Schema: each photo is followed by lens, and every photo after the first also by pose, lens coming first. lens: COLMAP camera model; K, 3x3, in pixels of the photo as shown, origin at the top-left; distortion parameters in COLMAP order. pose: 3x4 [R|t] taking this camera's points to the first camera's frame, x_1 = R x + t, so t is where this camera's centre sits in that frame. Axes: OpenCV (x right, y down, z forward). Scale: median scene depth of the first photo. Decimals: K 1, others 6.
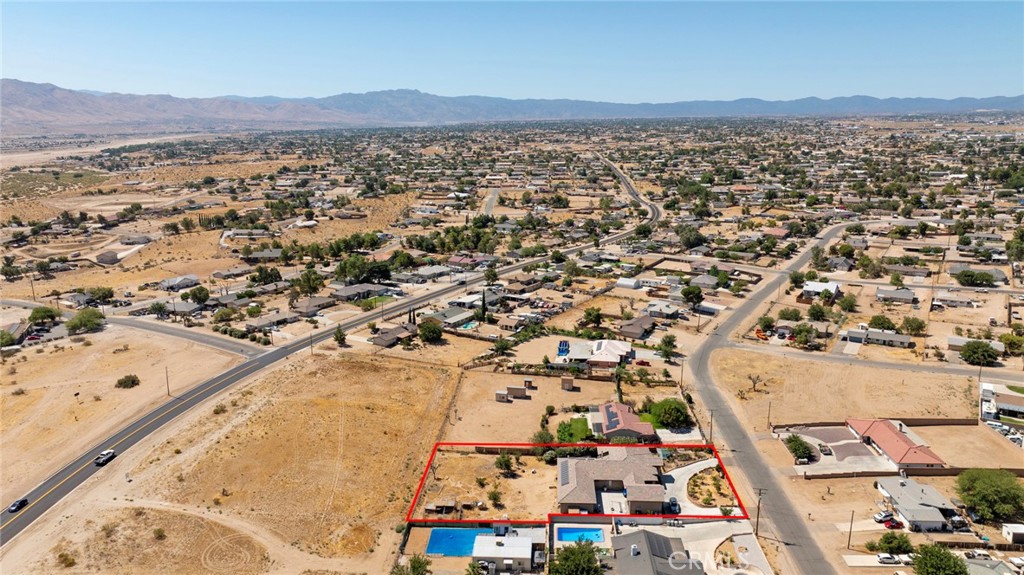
lens RADIAL K [[734.2, 0, 512.0], [0, 734.2, 287.5], [0, 0, 1]] dist [-0.012224, -0.001347]
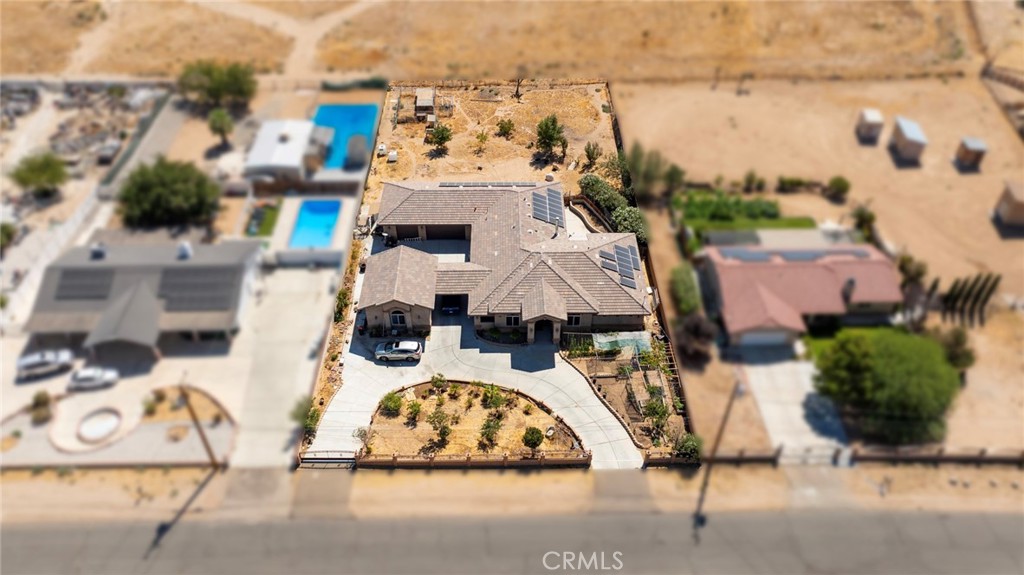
lens RADIAL K [[734.2, 0, 512.0], [0, 734.2, 287.5], [0, 0, 1]] dist [-0.012224, -0.001347]
pose [[0.074970, 0.690768, -0.719180, 0.394927], [-0.232349, 0.713459, 0.661052, -0.032645], [0.969739, 0.117541, 0.213987, 0.735262]]
